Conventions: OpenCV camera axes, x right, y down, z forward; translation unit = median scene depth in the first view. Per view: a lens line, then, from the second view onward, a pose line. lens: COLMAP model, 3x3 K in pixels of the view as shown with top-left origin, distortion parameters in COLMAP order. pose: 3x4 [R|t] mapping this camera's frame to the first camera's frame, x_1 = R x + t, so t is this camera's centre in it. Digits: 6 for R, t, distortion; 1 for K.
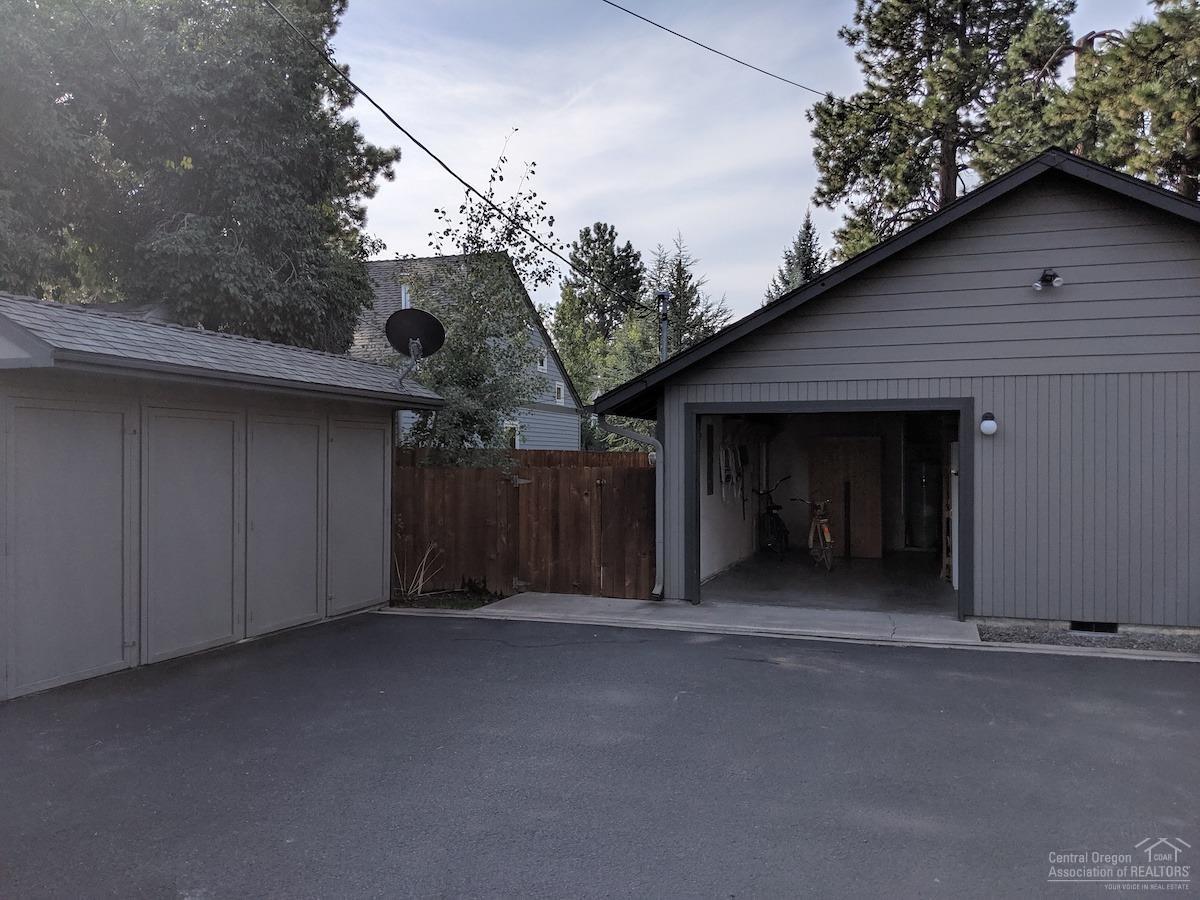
lens RADIAL K [[946.1, 0, 600.0], [0, 946.1, 450.0], [0, 0, 1]] dist [0.002100, -0.000922]
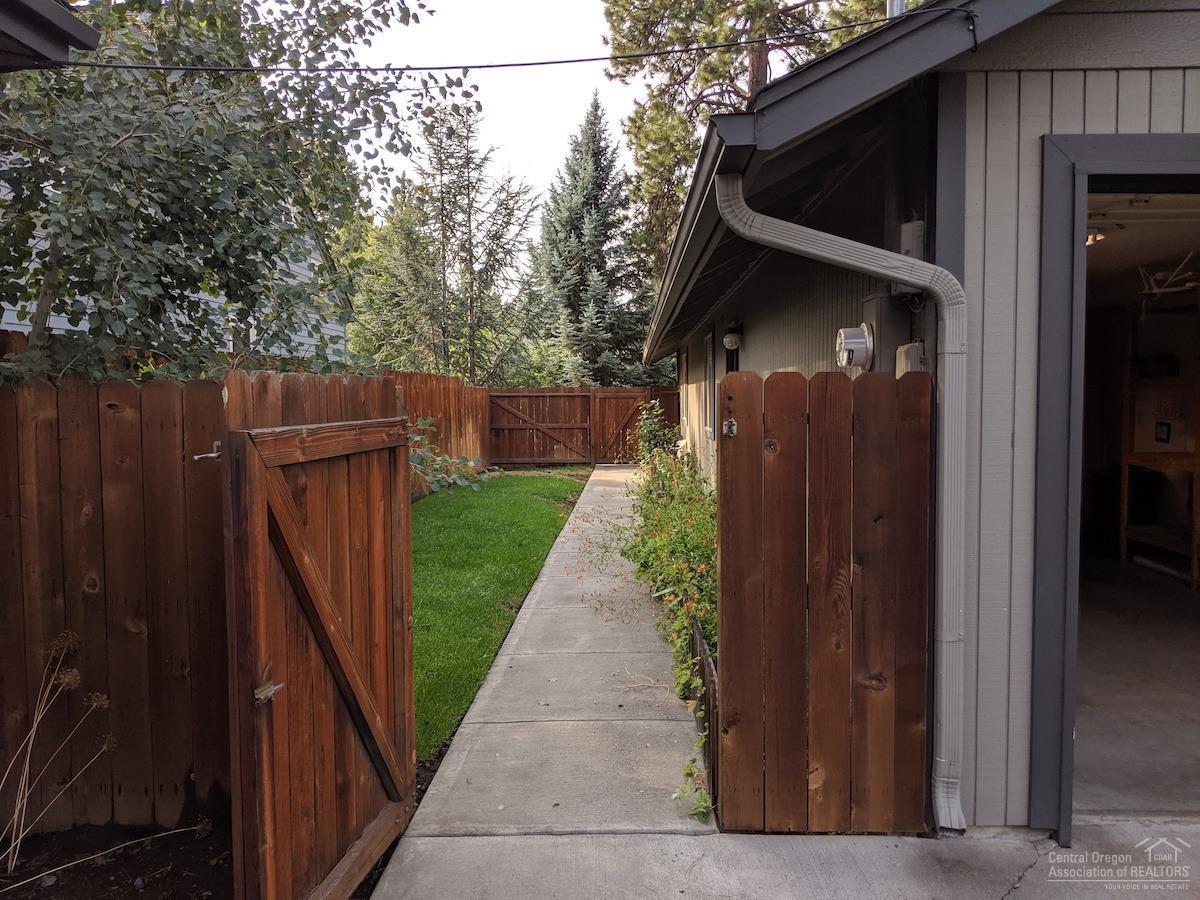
lens RADIAL K [[1006.5, 0, 600.0], [0, 1006.5, 450.0], [0, 0, 1]] dist [-0.002036, -0.001995]
pose [[0.959461, -0.024603, 0.280767, -0.100975], [0.008077, 0.998174, 0.059864, 0.020006], [-0.281727, -0.055169, 0.957907, 0.636728]]
